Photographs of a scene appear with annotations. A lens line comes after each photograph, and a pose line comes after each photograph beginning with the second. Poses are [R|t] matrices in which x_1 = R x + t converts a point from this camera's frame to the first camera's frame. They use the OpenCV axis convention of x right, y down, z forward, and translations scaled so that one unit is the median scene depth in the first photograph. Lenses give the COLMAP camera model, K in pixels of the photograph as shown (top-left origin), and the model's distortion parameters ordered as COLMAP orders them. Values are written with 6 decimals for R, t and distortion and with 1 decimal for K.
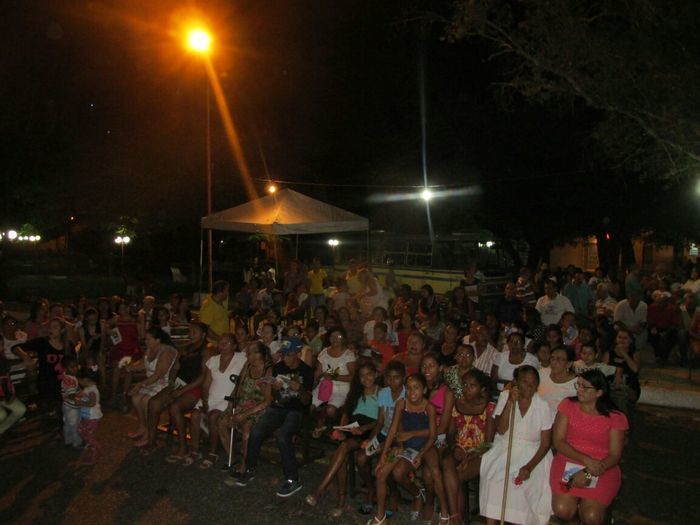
lens RADIAL K [[569.0, 0, 337.8], [0, 569.0, 259.5], [0, 0, 1]] dist [0.001580, -0.001409]
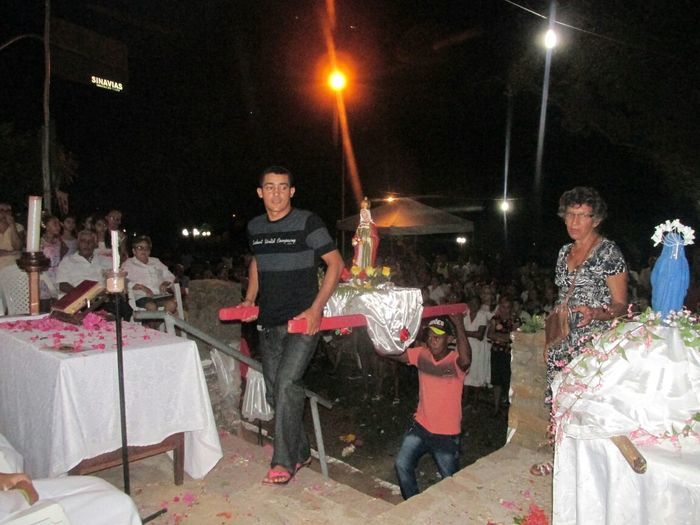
lens RADIAL K [[569.0, 0, 337.8], [0, 569.0, 259.5], [0, 0, 1]] dist [0.001580, -0.001409]
pose [[0.968303, 0.020234, -0.248957, 0.083706], [-0.018489, 0.999785, 0.009343, 0.000386], [0.249093, -0.004444, 0.968469, -0.239586]]
